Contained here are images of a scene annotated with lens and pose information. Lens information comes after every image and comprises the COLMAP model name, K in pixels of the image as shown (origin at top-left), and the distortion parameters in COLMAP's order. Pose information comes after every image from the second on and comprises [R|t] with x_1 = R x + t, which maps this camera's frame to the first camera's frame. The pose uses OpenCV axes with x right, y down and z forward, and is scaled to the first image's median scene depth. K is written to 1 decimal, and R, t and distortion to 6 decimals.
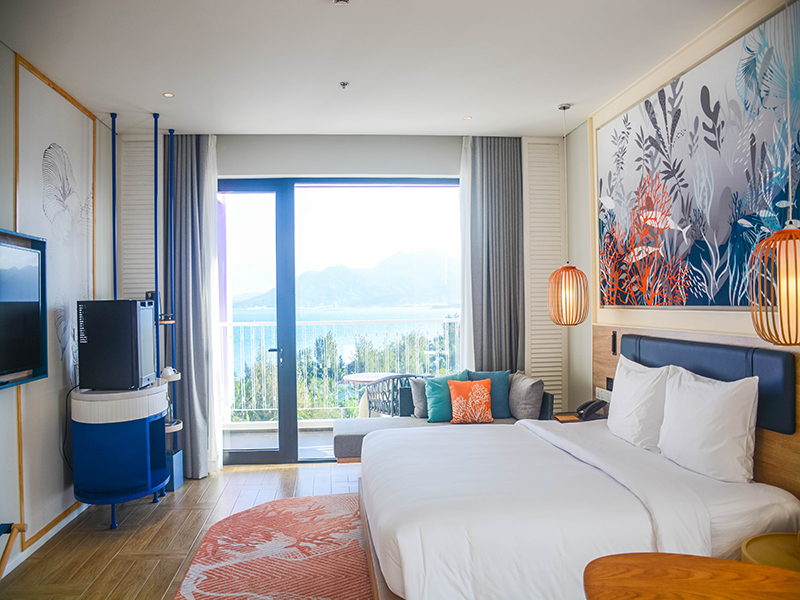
lens RADIAL K [[628.8, 0, 404.1], [0, 628.8, 320.5], [0, 0, 1]] dist [-0.148018, 0.105931]
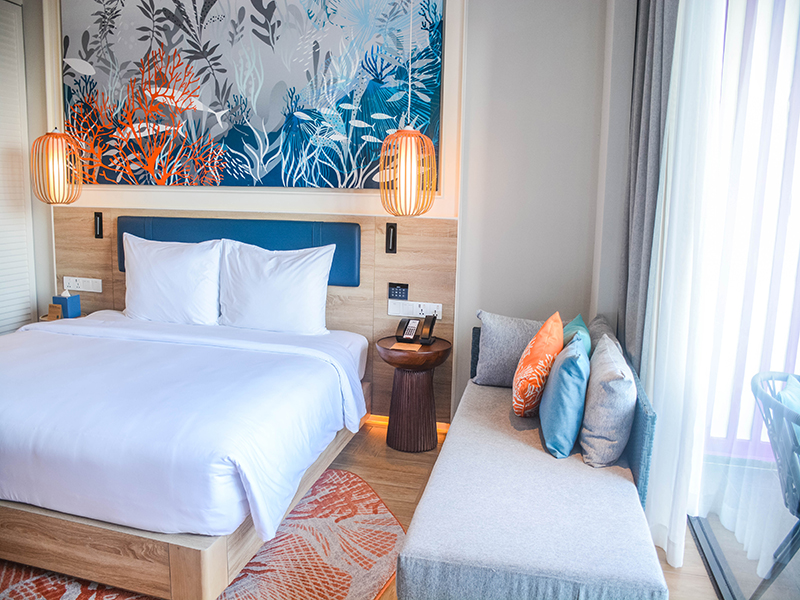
lens RADIAL K [[628.8, 0, 395.9], [0, 628.8, 290.6], [0, 0, 1]] dist [-0.148018, 0.105931]
pose [[0.353616, -0.121934, 0.927409, -0.446369], [-0.006532, 0.991121, 0.132801, 0.011004], [-0.935368, -0.053019, 0.349680, 0.332935]]
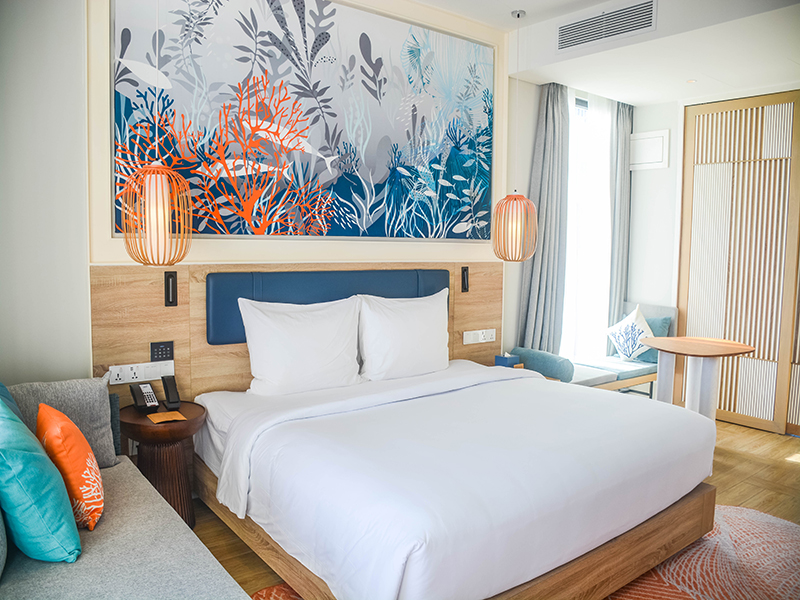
lens RADIAL K [[628.8, 0, 393.5], [0, 628.8, 295.0], [0, 0, 1]] dist [-0.148018, 0.105931]
pose [[-0.512786, -0.074646, 0.855265, -0.469415], [0.009564, 0.995654, 0.092633, -0.021952], [-0.858463, 0.055681, -0.509844, 1.432659]]
